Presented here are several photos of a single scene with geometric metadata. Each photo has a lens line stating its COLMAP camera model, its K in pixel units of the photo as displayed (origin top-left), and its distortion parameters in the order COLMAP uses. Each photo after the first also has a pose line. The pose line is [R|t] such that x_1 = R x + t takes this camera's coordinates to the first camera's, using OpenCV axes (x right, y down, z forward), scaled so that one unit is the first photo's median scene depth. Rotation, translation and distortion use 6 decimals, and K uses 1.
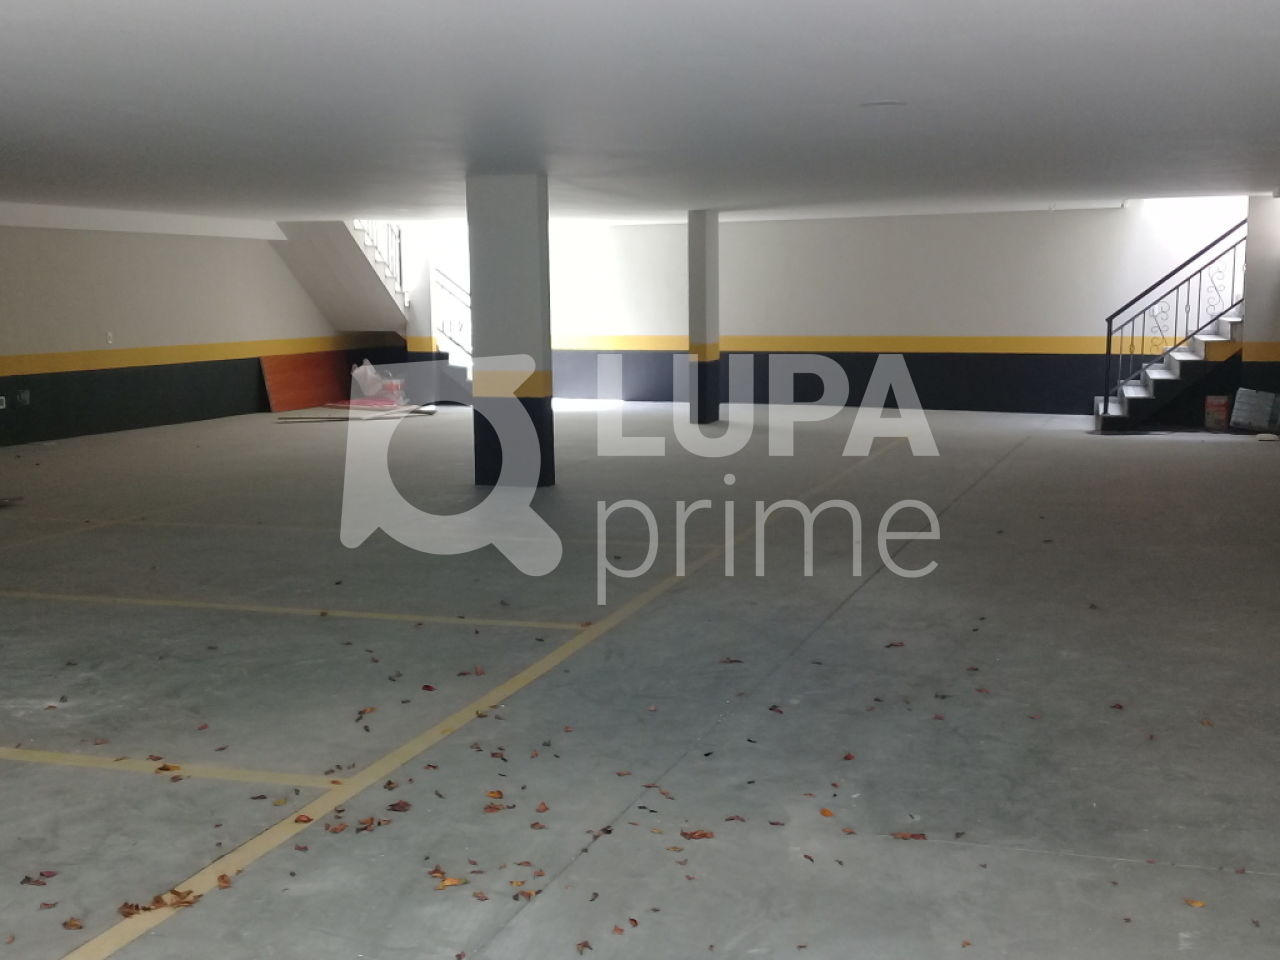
lens RADIAL K [[1497.5, 0, 640.0], [0, 1497.5, 480.0], [0, 0, 1]] dist [0.106548, -0.240716]
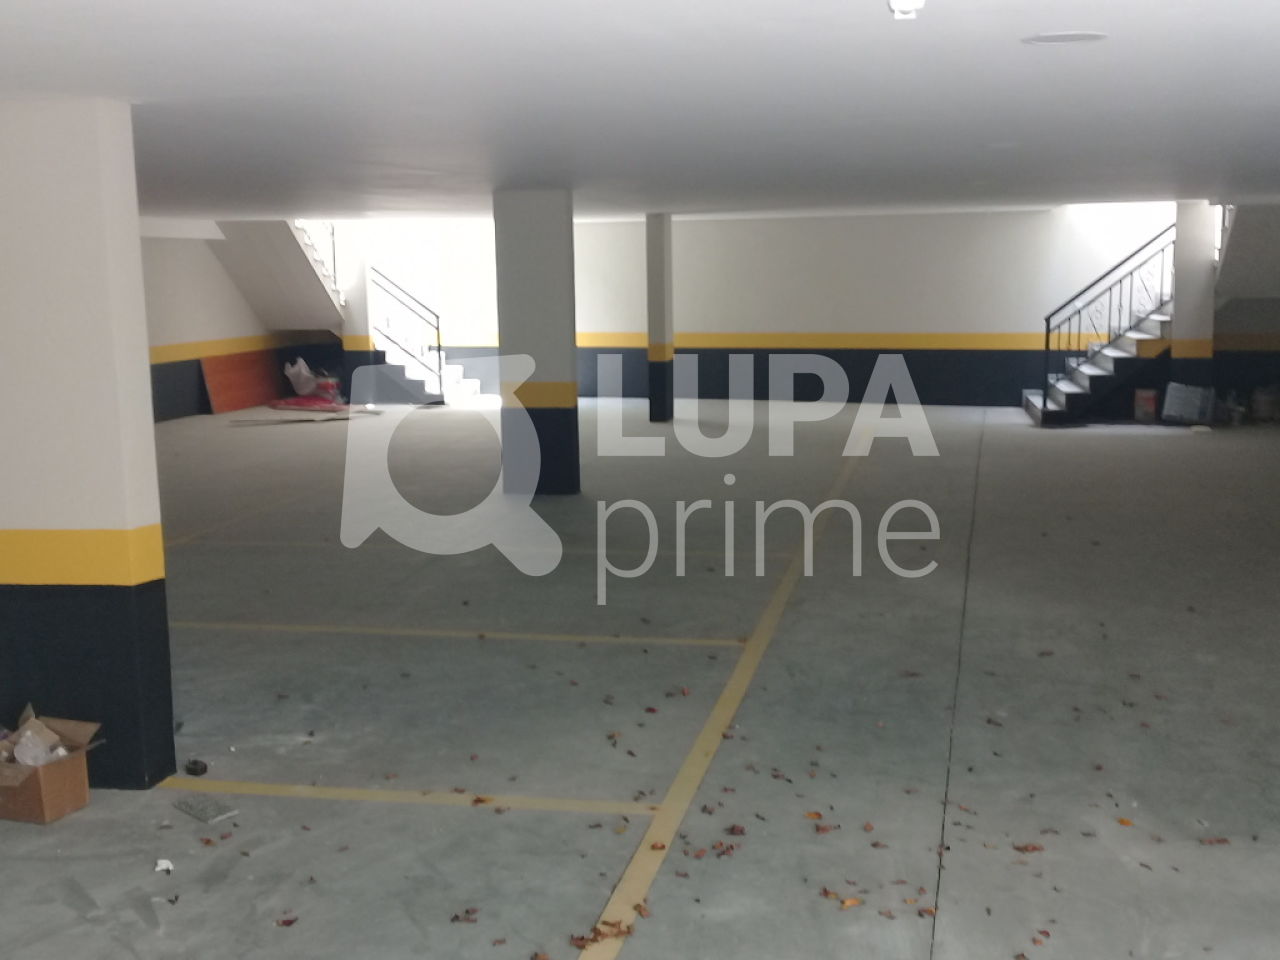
lens RADIAL K [[1497.5, 0, 640.0], [0, 1497.5, 480.0], [0, 0, 1]] dist [0.106548, -0.240716]
pose [[0.993783, -0.017303, 0.109980, -0.119121], [0.015893, 0.999780, 0.013681, -0.017099], [-0.110192, -0.011848, 0.993840, -0.019435]]
